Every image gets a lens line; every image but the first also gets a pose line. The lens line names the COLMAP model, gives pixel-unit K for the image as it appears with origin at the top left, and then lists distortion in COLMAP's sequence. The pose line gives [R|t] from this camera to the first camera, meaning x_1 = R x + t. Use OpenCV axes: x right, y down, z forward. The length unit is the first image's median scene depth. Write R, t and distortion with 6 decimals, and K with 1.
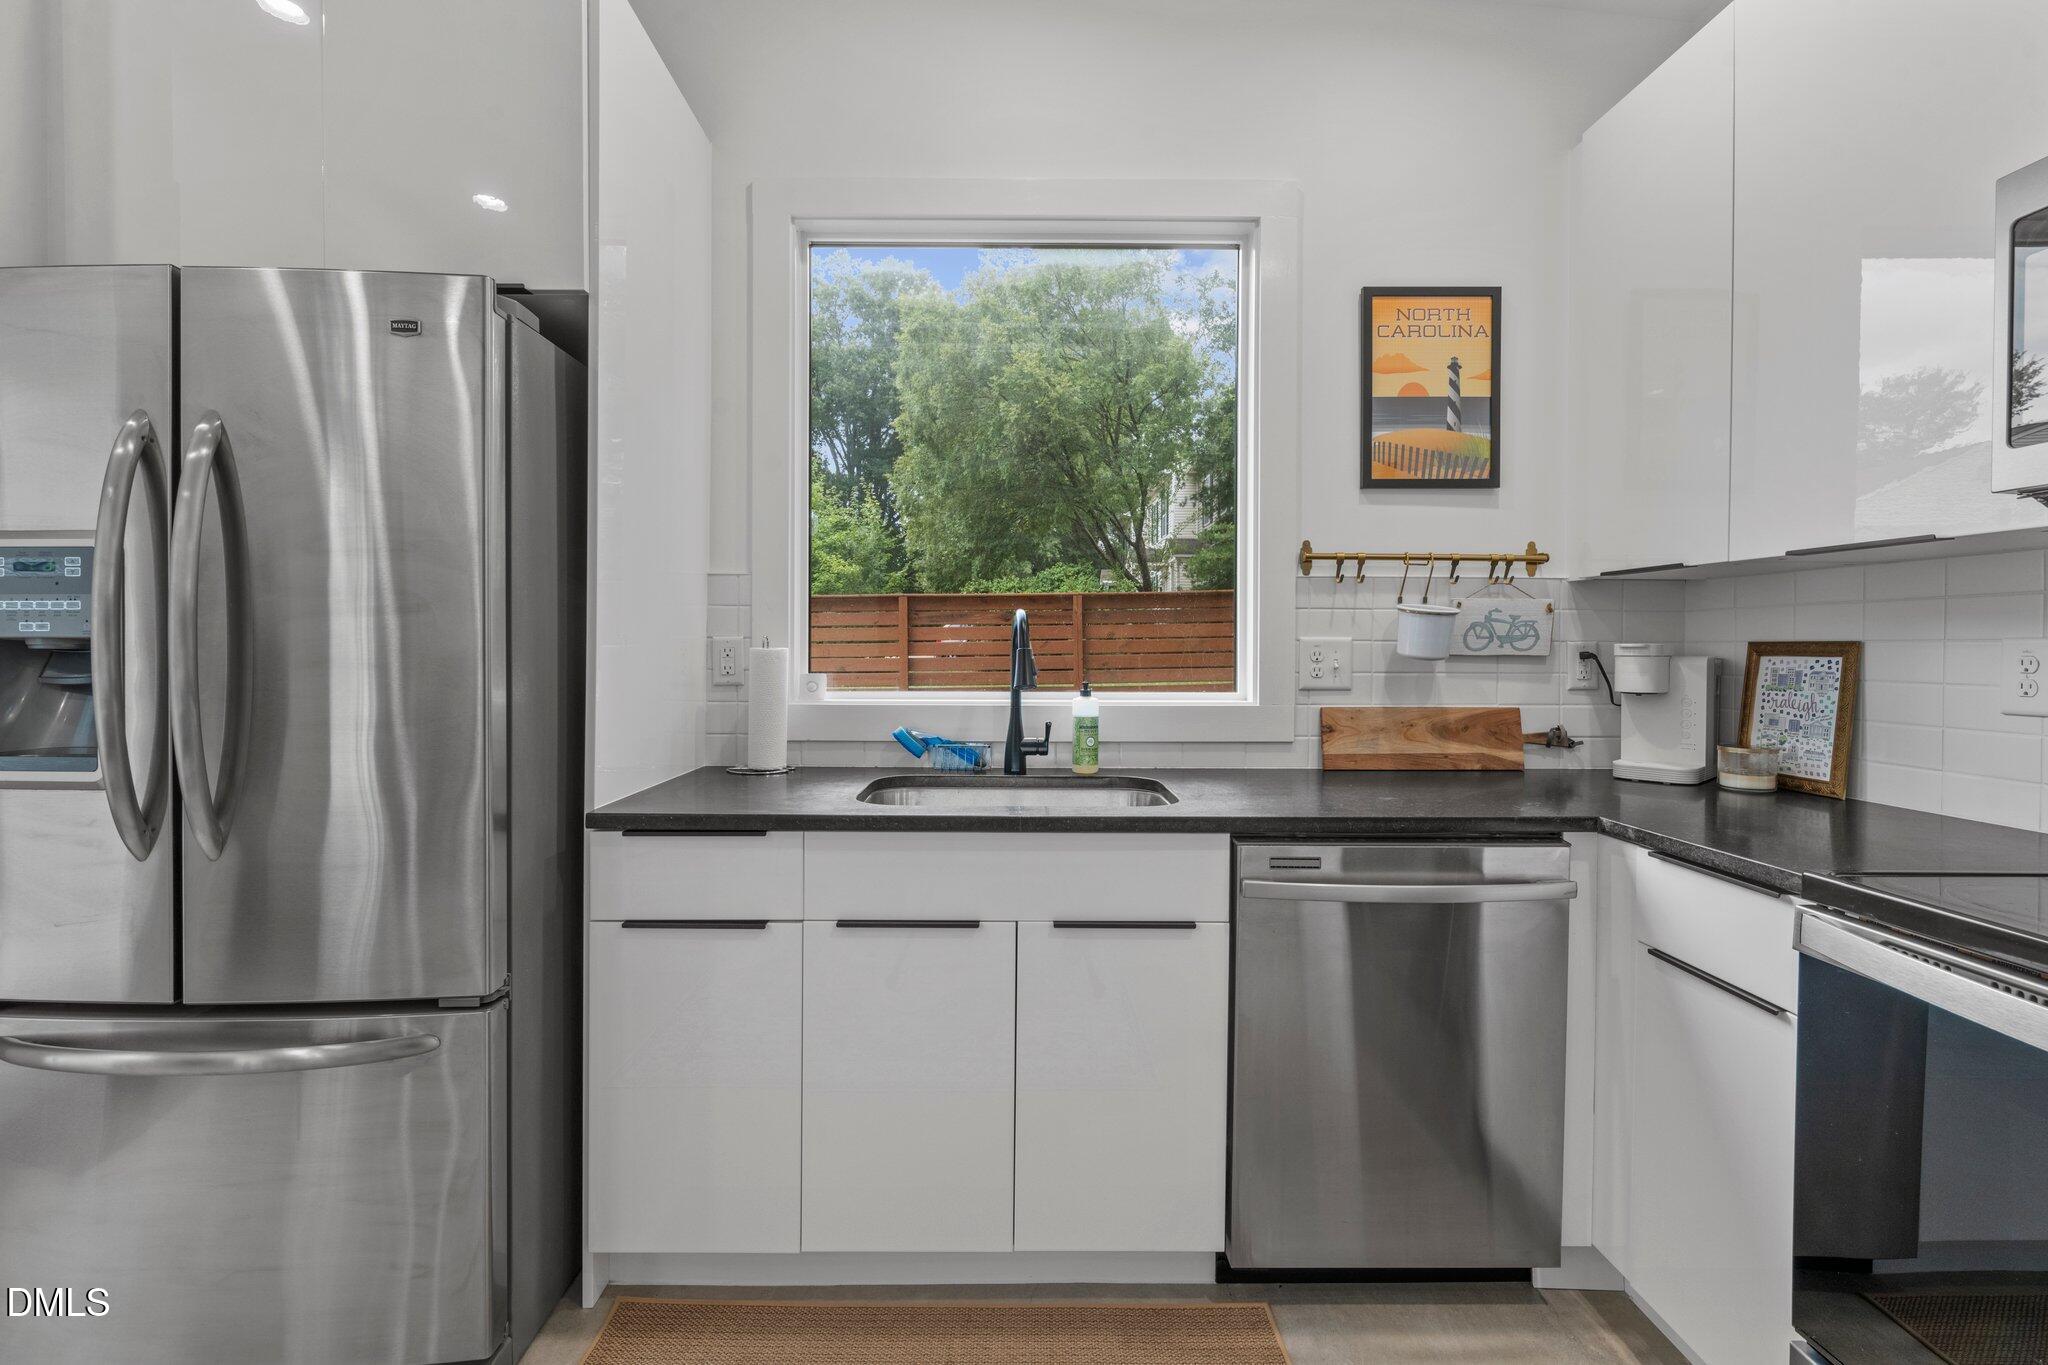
lens RADIAL K [[901.8, 0, 1018.1], [0, 901.8, 656.3], [0, 0, 1]] dist [0.000313, -0.000138]
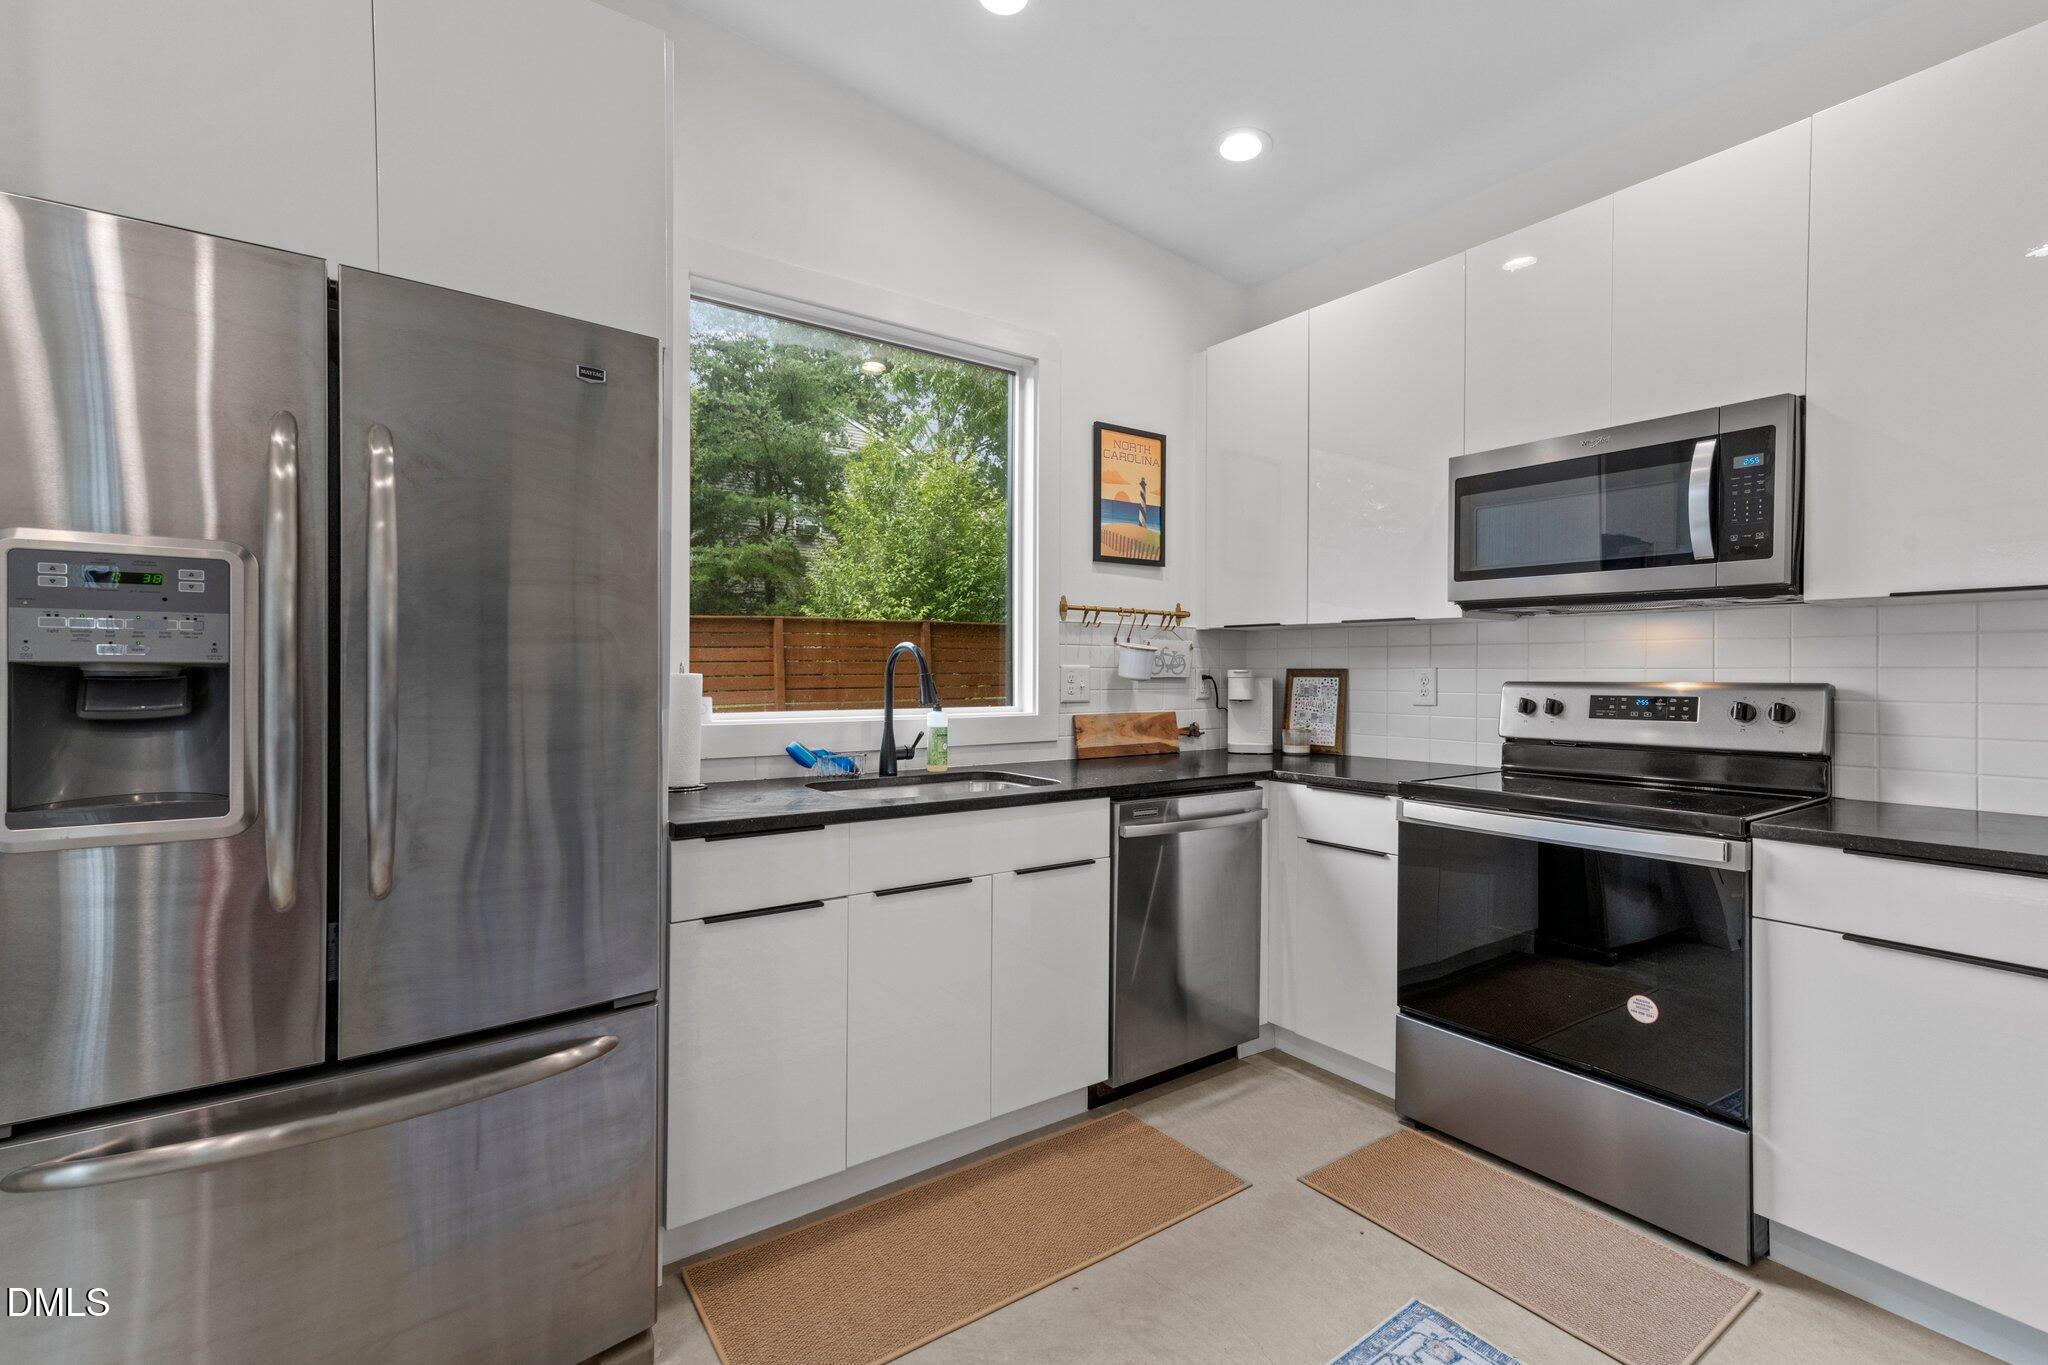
lens RADIAL K [[901.8, 0, 1004.3], [0, 901.8, 675.5], [0, 0, 1]] dist [0.000313, -0.000138]
pose [[0.823483, -0.002993, 0.567333, -0.556961], [0.006199, 0.999974, -0.003722, -0.000449], [-0.567307, 0.006582, 0.823480, -0.096230]]
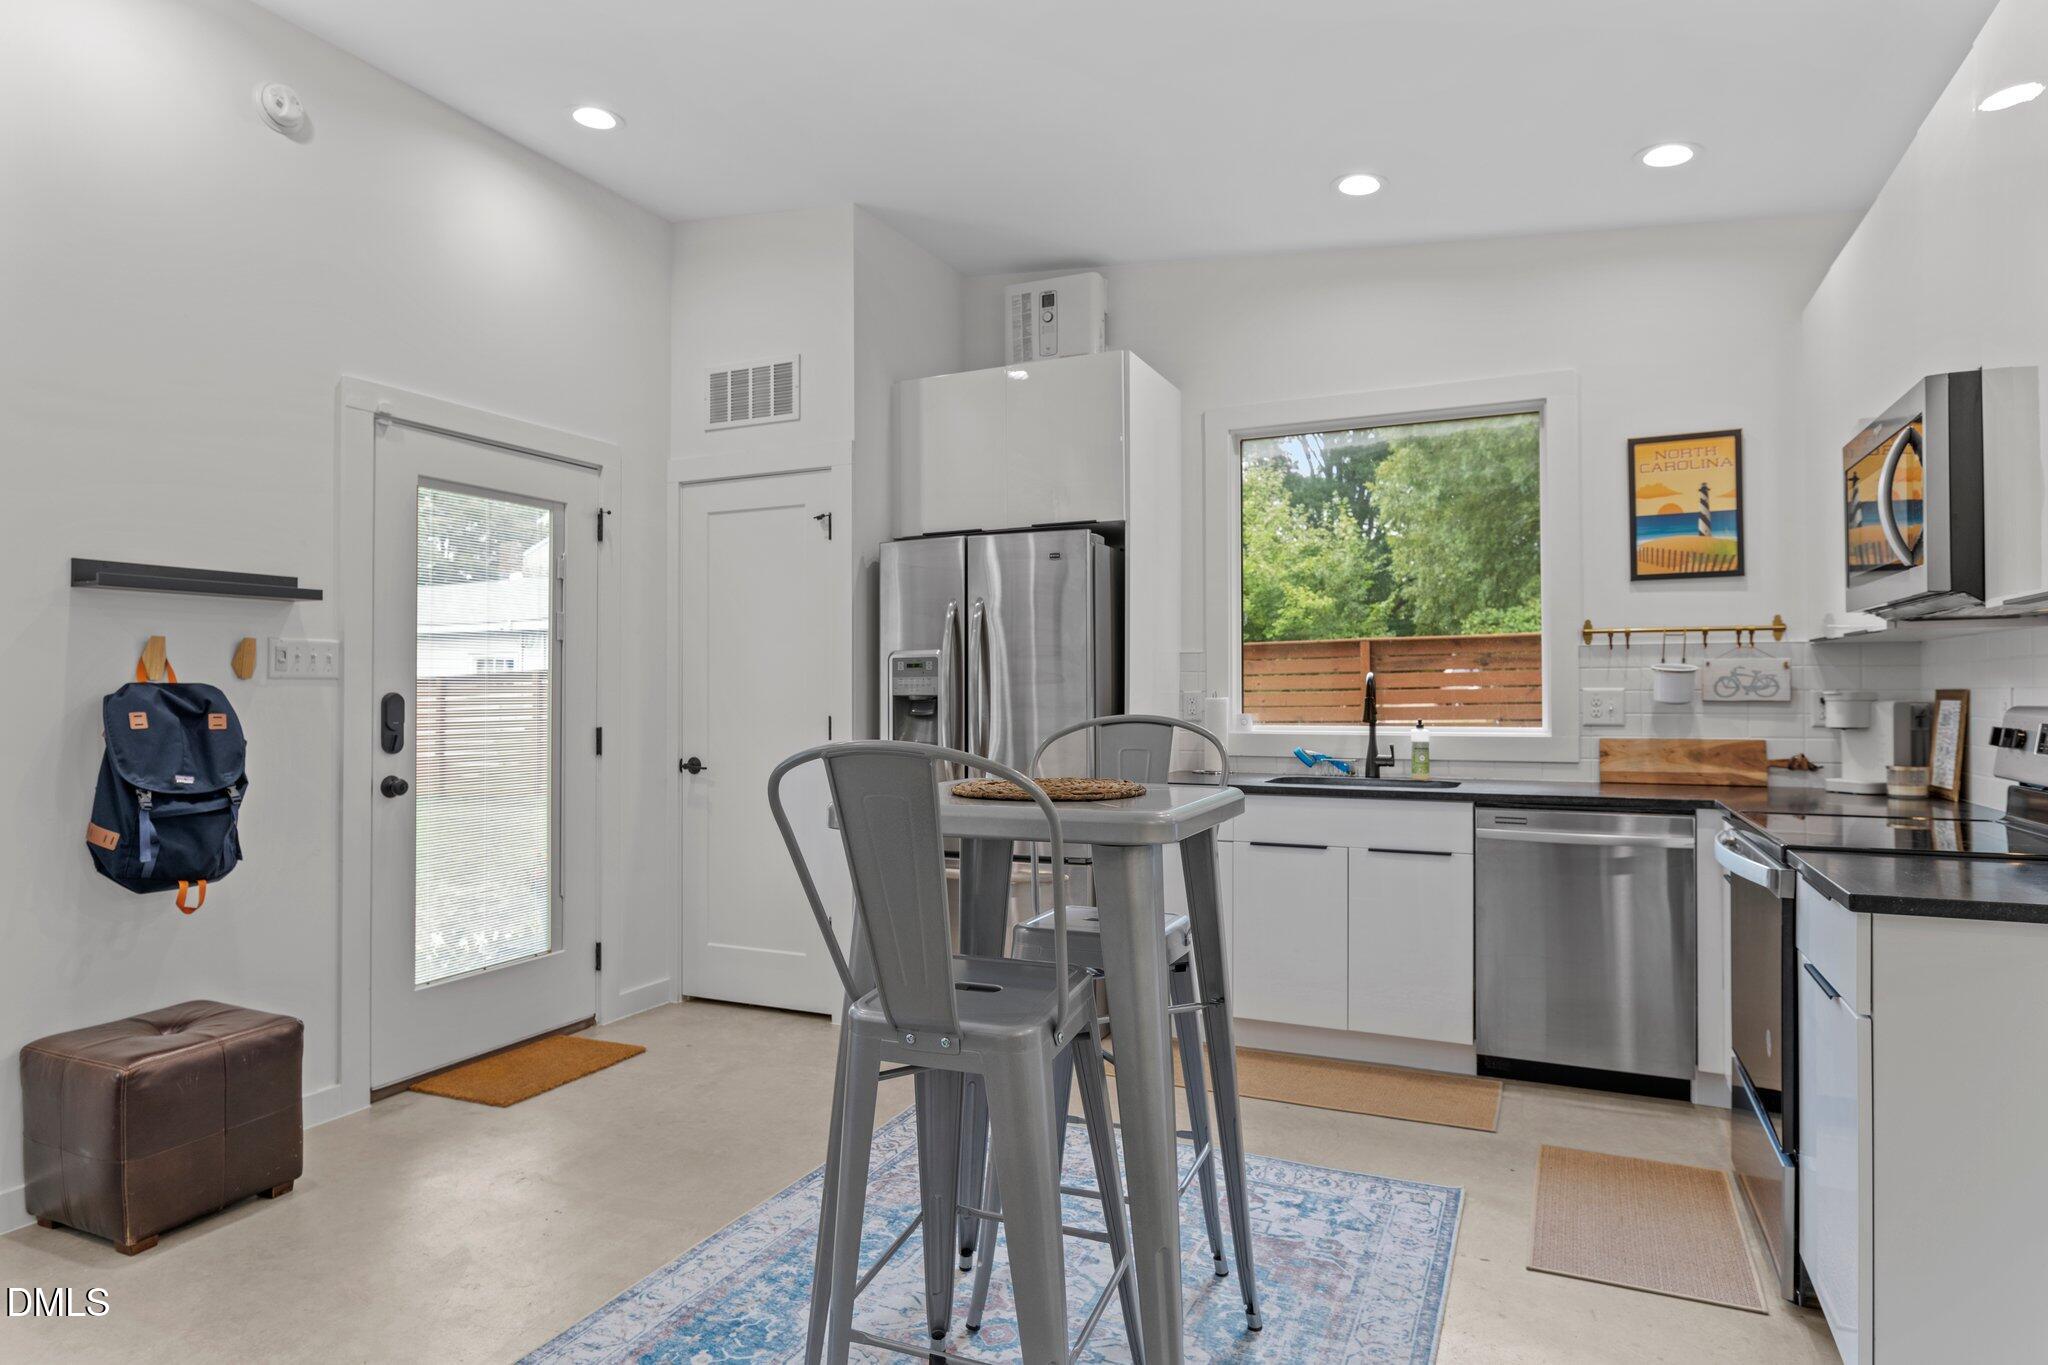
lens RADIAL K [[1177.6, 0, 1023.8], [0, 1177.6, 676.5], [0, 0, 1]] dist [-0.000378, 0.001389]
pose [[0.903762, -0.012723, -0.427845, 0.315069], [0.001470, 0.999645, -0.026622, 0.008083], [0.428032, 0.023431, 0.903460, -1.057175]]
